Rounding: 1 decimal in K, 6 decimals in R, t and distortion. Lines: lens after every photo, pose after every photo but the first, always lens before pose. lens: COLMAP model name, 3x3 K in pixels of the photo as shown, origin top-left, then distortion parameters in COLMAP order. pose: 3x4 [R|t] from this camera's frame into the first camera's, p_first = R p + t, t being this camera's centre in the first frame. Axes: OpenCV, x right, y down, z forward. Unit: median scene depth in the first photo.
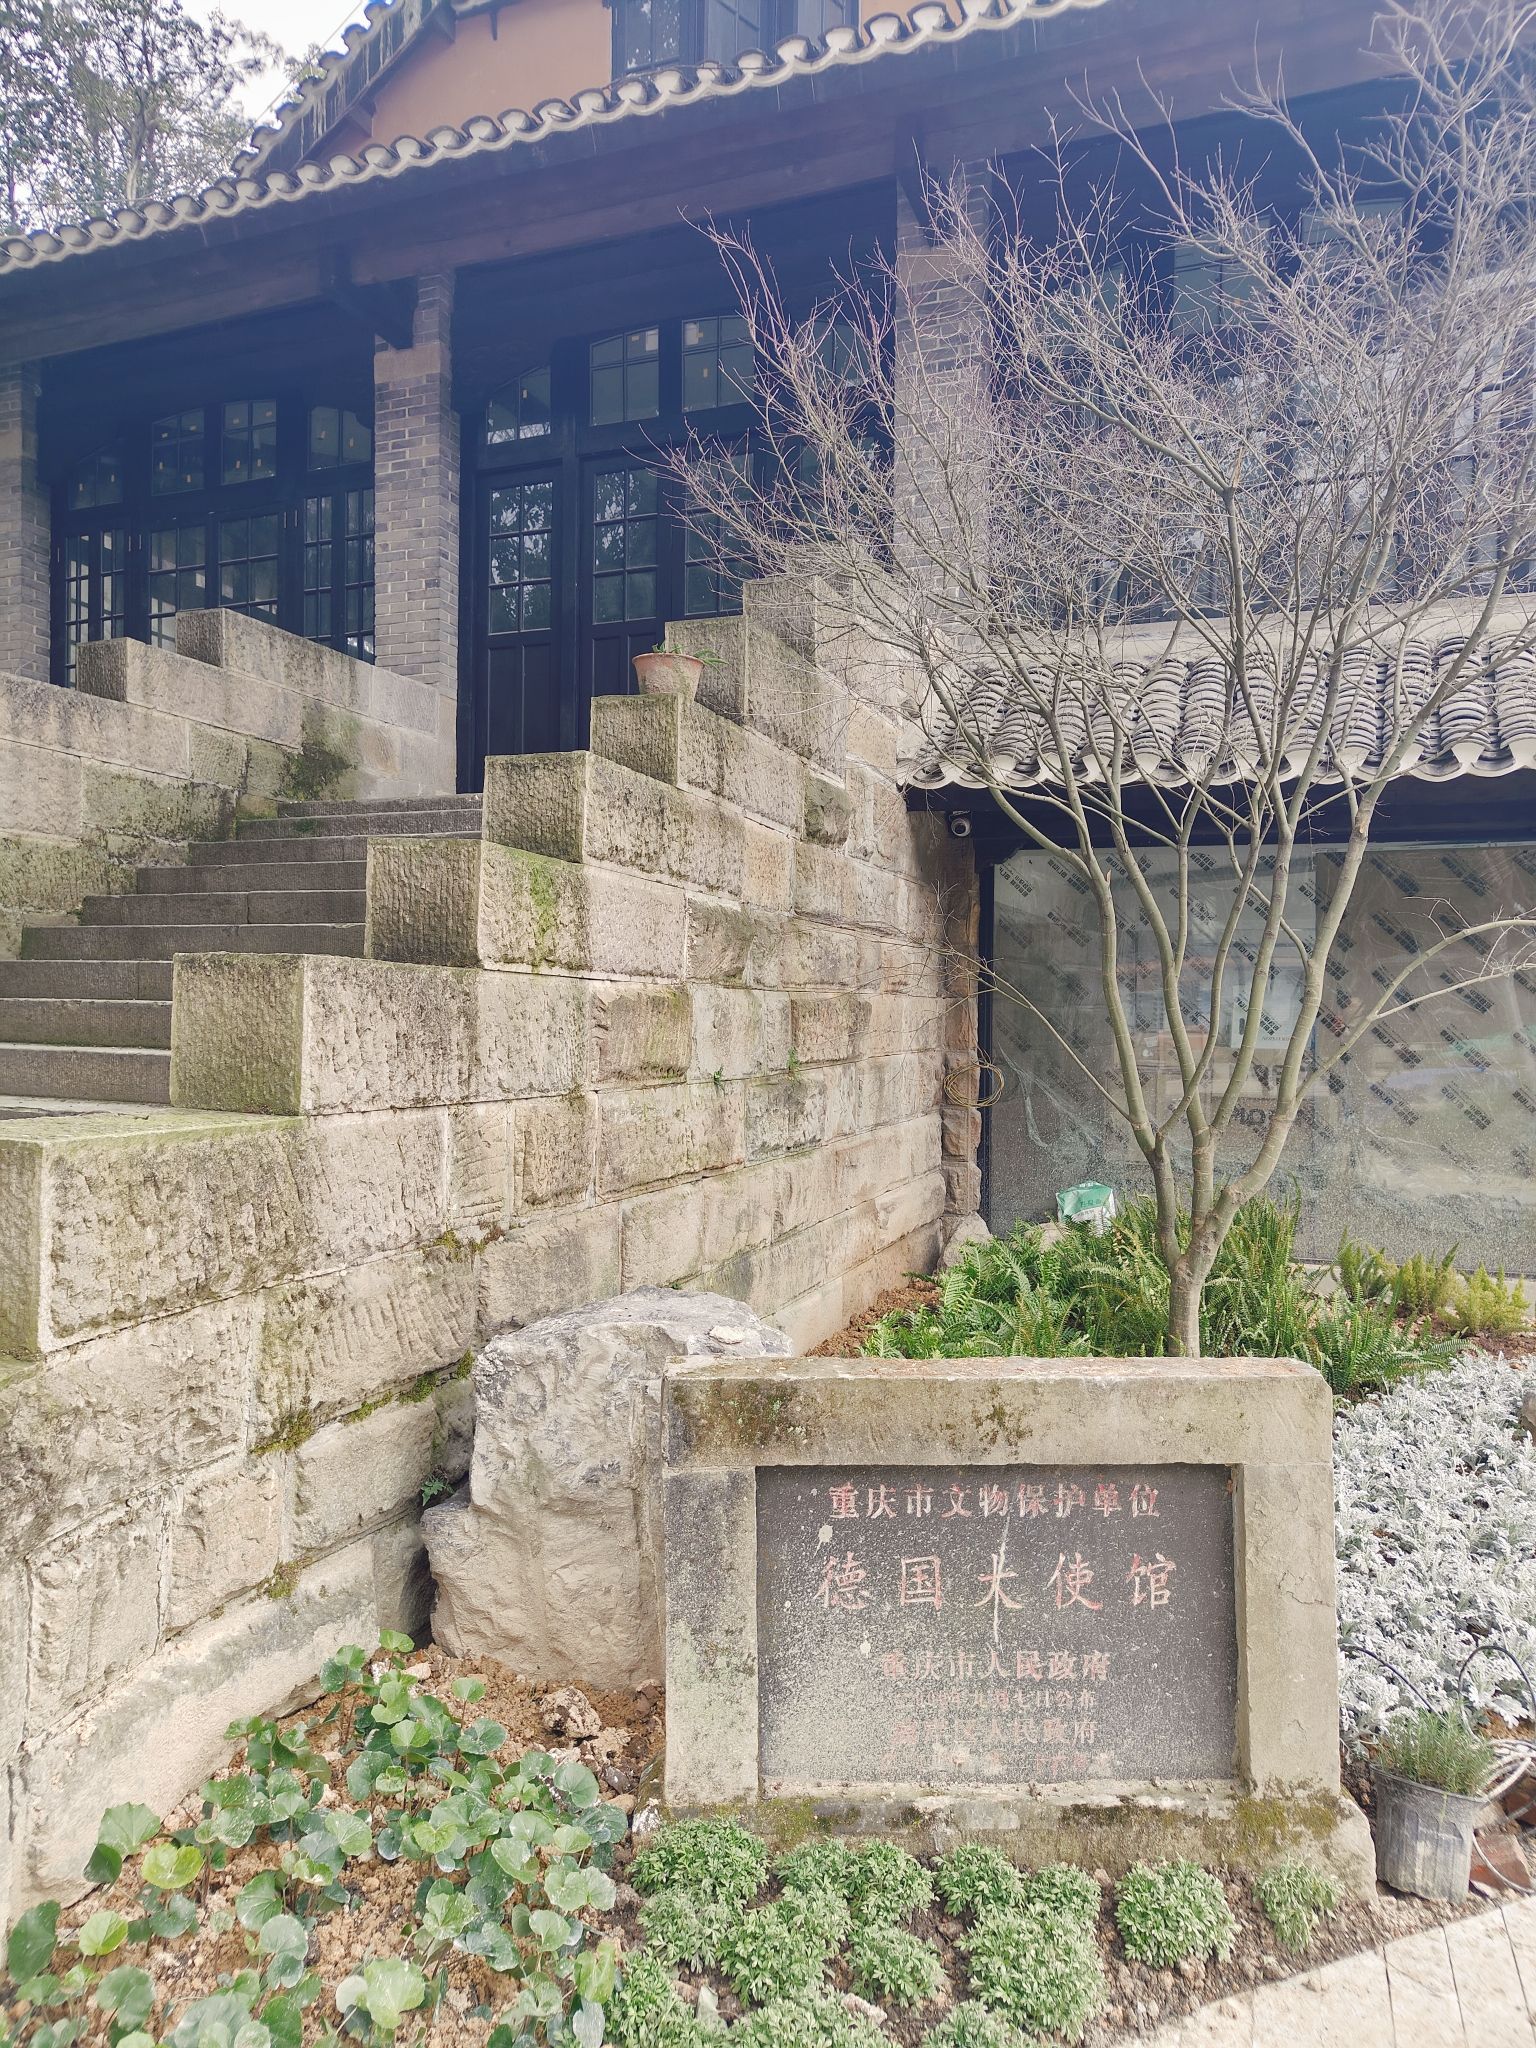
lens RADIAL K [[1412.8, 0, 762.4], [0, 1412.8, 1017.9], [0, 0, 1]] dist [0.015864, -0.004720]
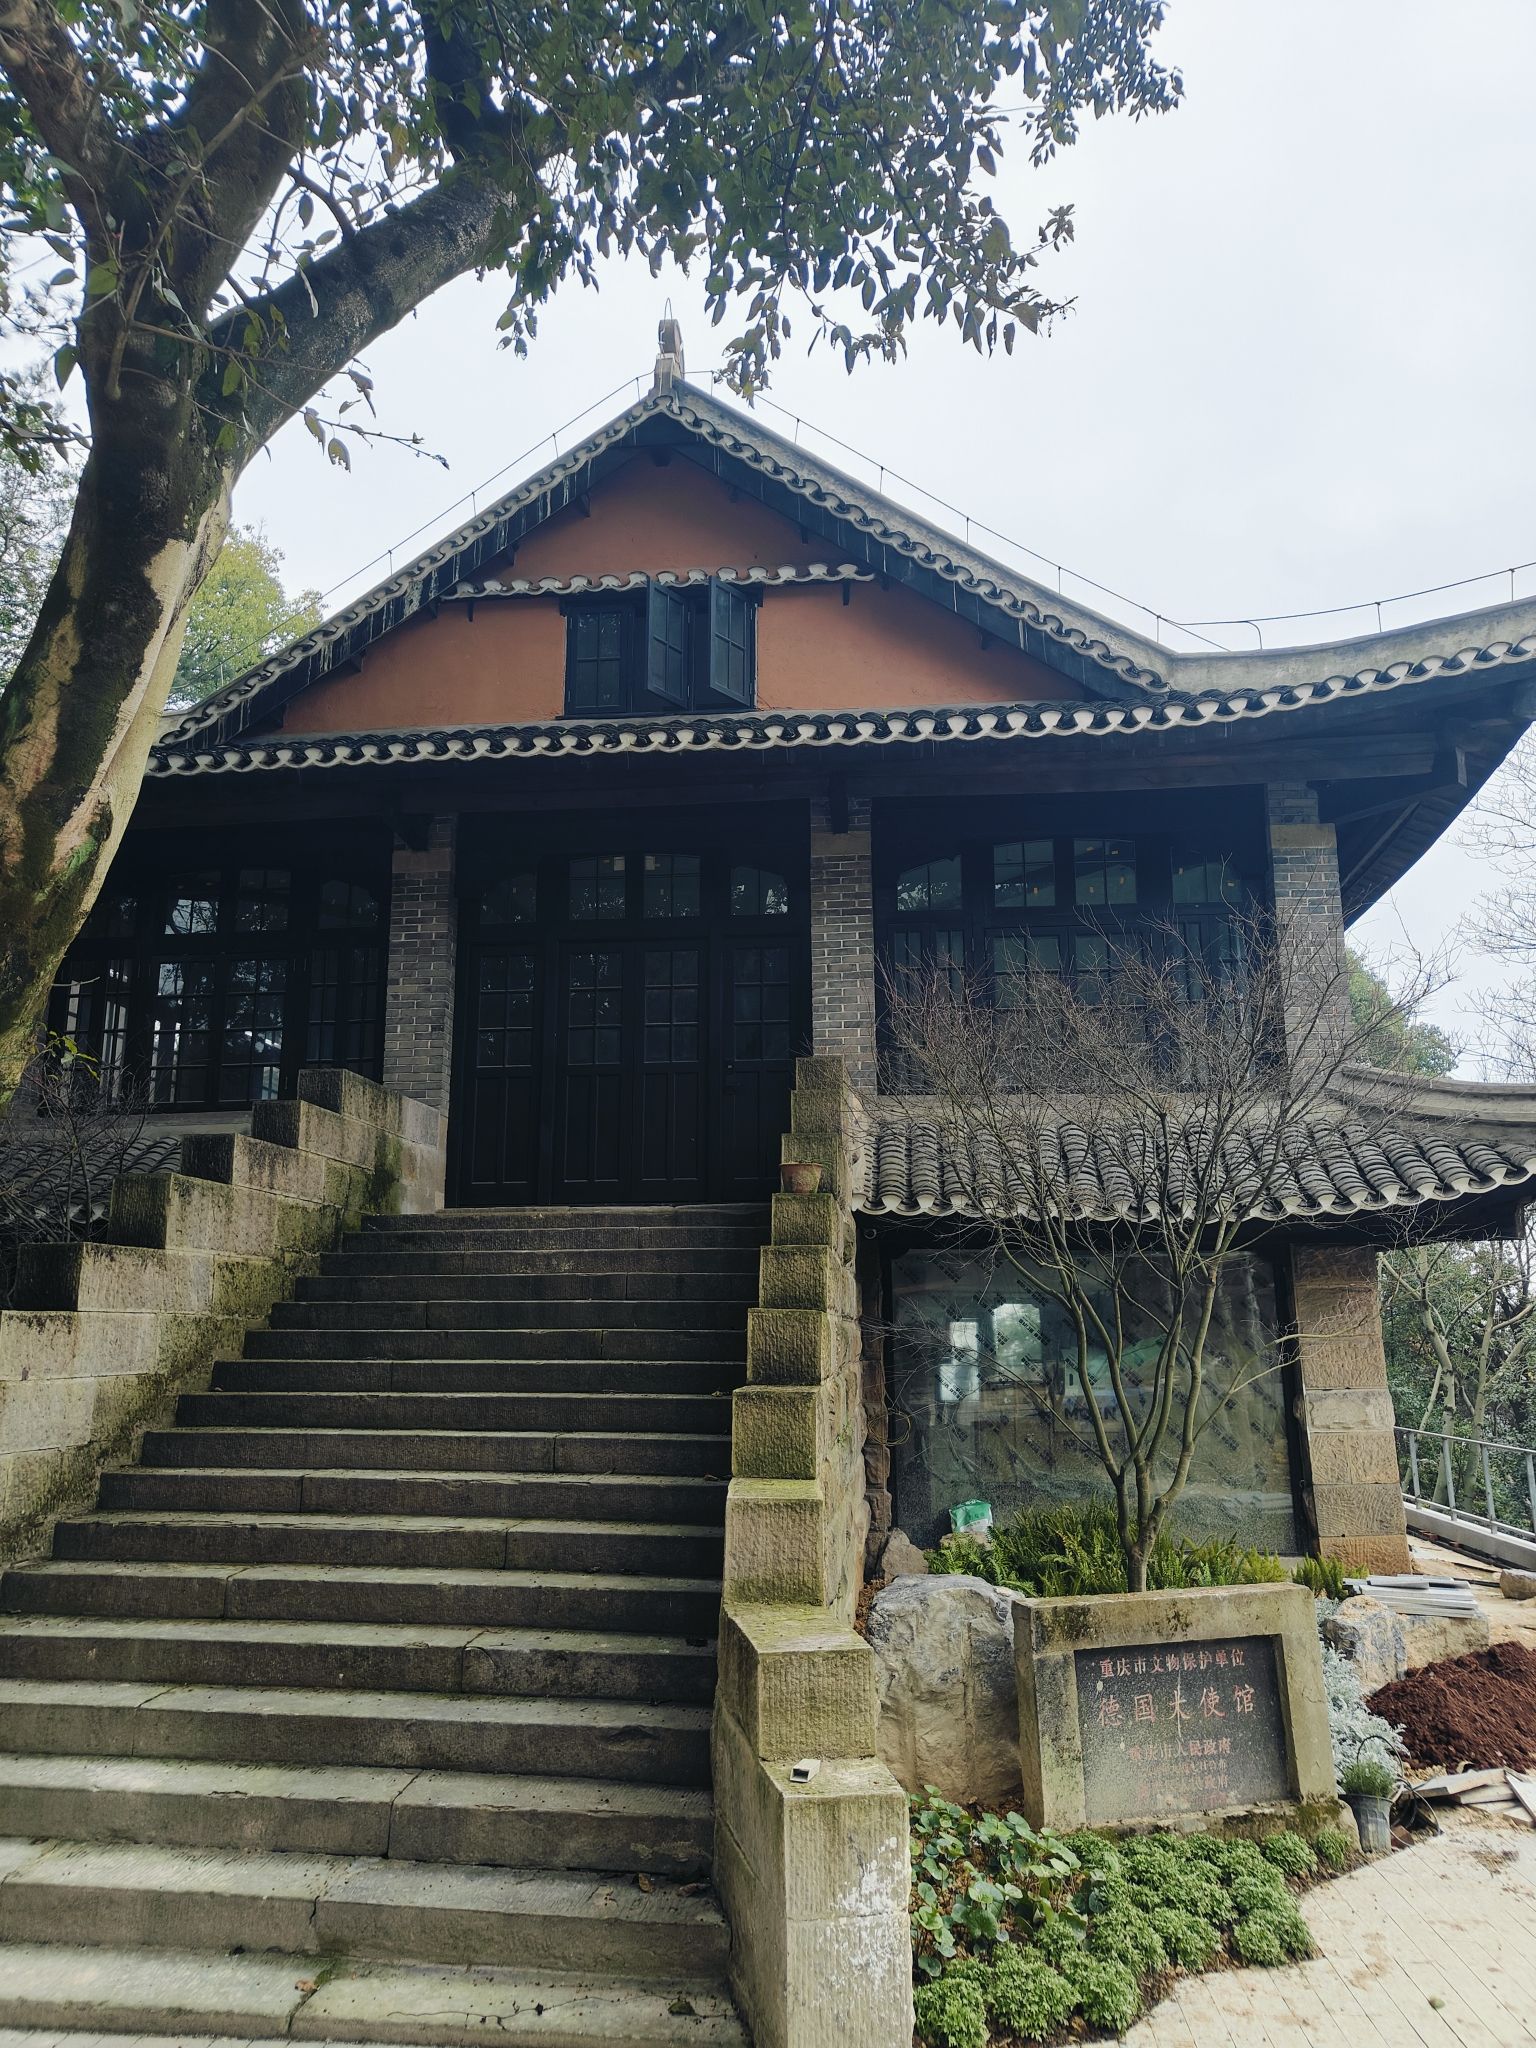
lens RADIAL K [[1412.8, 0, 769.3], [0, 1412.8, 1010.1], [0, 0, 1]] dist [0.015864, -0.004720]
pose [[0.967563, 0.041322, 0.249228, -0.954222], [0.015471, 0.974988, -0.221719, -0.134453], [-0.252156, 0.218383, 0.942723, -0.998096]]
